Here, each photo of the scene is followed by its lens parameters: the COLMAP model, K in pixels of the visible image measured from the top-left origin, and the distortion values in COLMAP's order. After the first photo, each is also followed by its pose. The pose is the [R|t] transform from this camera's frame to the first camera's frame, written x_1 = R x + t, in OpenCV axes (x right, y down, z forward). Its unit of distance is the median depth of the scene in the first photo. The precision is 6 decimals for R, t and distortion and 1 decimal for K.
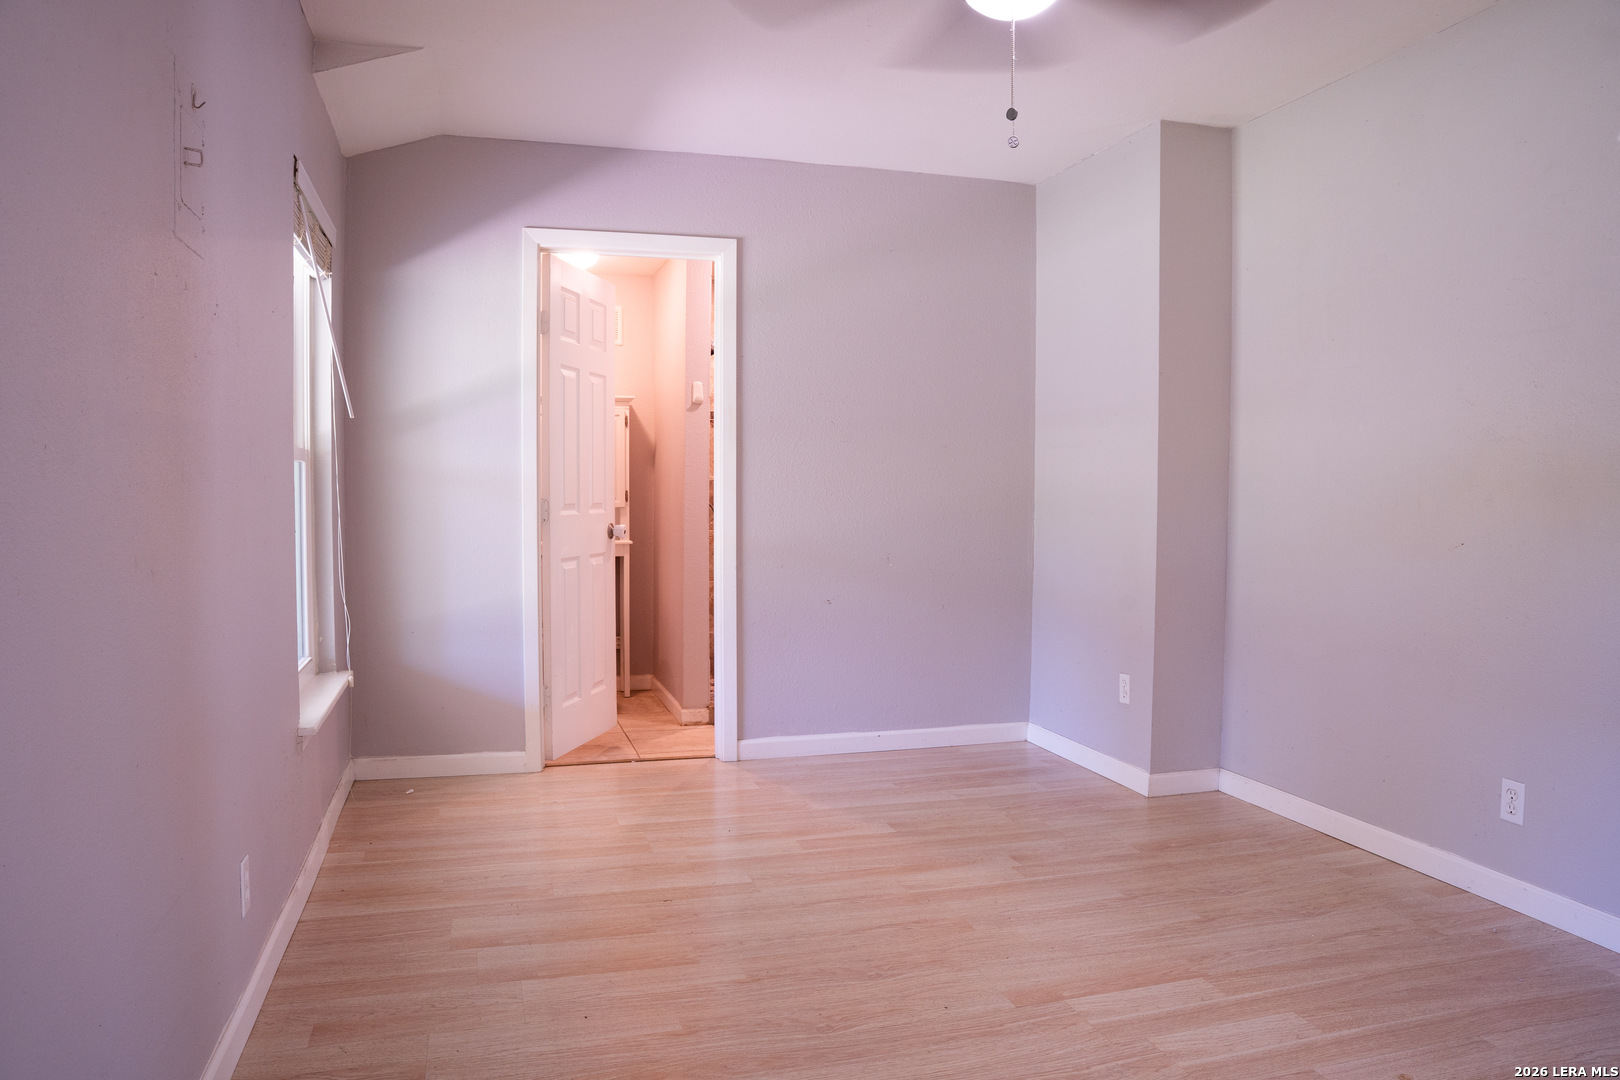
lens RADIAL K [[1108.7, 0, 806.6], [0, 1108.7, 543.8], [0, 0, 1]] dist [-0.140930, 0.098037]
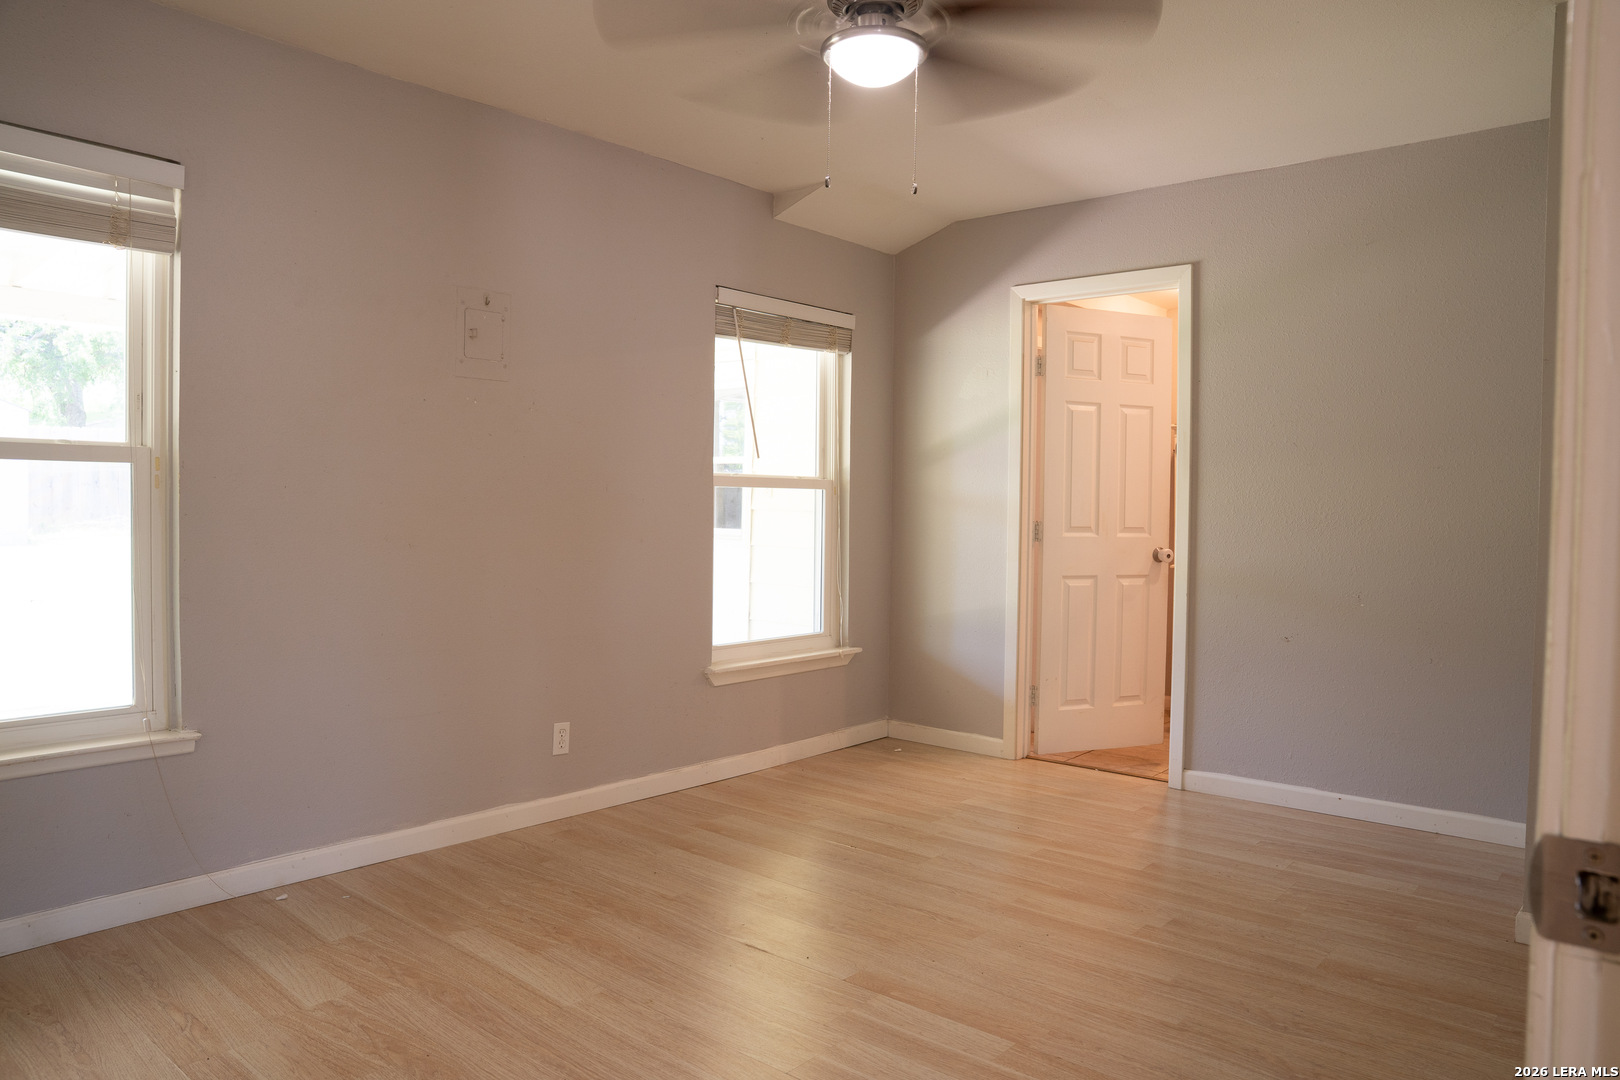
lens RADIAL K [[1108.7, 0, 806.6], [0, 1108.7, 543.8], [0, 0, 1]] dist [-0.140930, 0.098037]
pose [[0.537297, 0.032416, -0.842770, 0.669694], [-0.053259, 0.998571, 0.004454, -0.011579], [0.841710, 0.042492, 0.538255, 0.215205]]
